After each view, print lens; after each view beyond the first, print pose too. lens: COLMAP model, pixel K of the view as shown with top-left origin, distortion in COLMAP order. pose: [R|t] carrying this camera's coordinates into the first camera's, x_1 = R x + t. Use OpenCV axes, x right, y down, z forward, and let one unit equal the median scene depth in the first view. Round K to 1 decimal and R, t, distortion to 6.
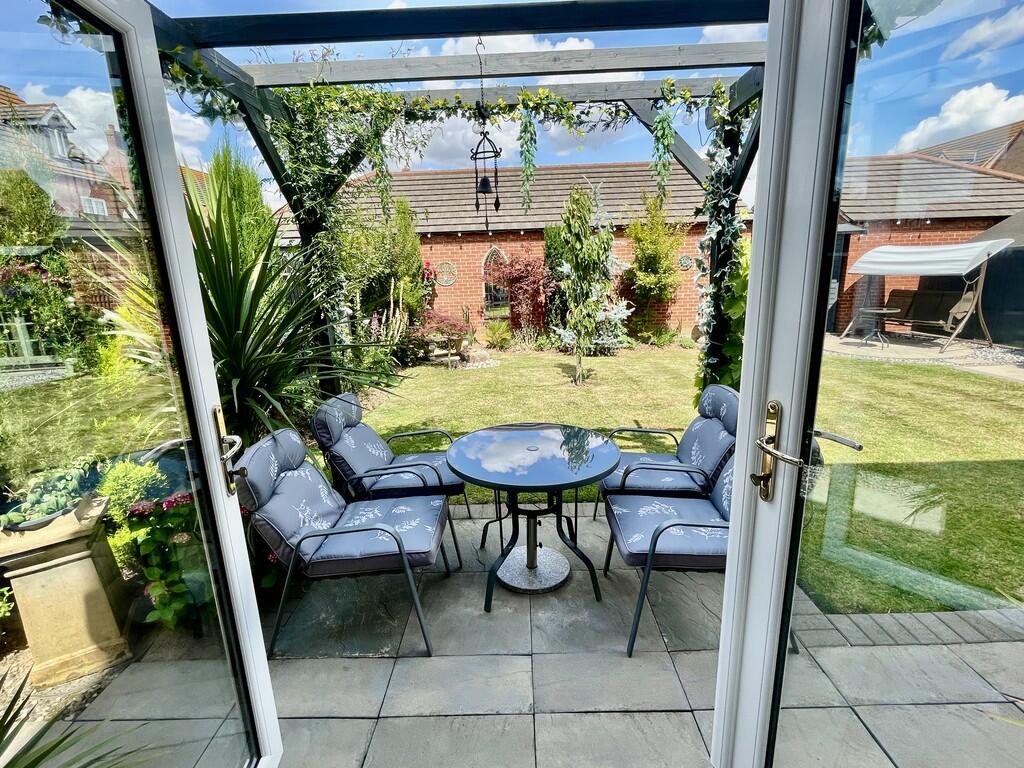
lens RADIAL K [[481.4, 0, 512.3], [0, 481.4, 384.9], [0, 0, 1]] dist [-0.002254, 0.000895]
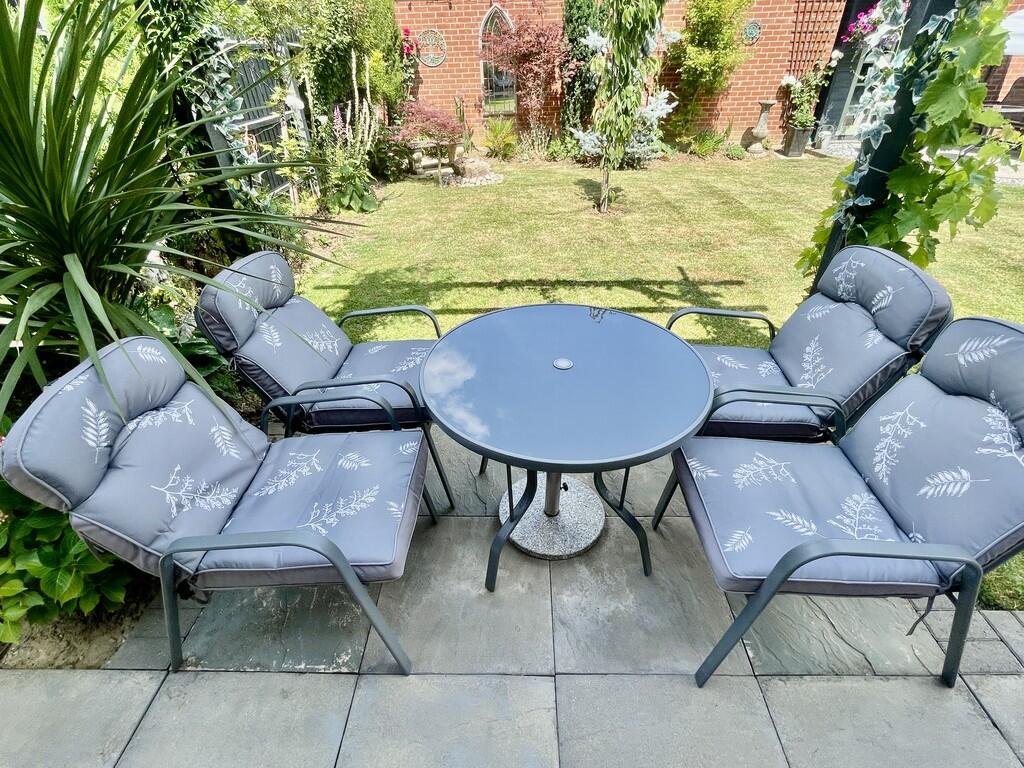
lens RADIAL K [[481.4, 0, 510.5], [0, 481.4, 381.7], [0, 0, 1]] dist [-0.002254, 0.000895]
pose [[0.999929, 0.011301, -0.003900, -0.007960], [-0.009126, 0.932309, 0.361547, -0.024587], [0.007722, -0.361485, 0.932346, 0.163254]]
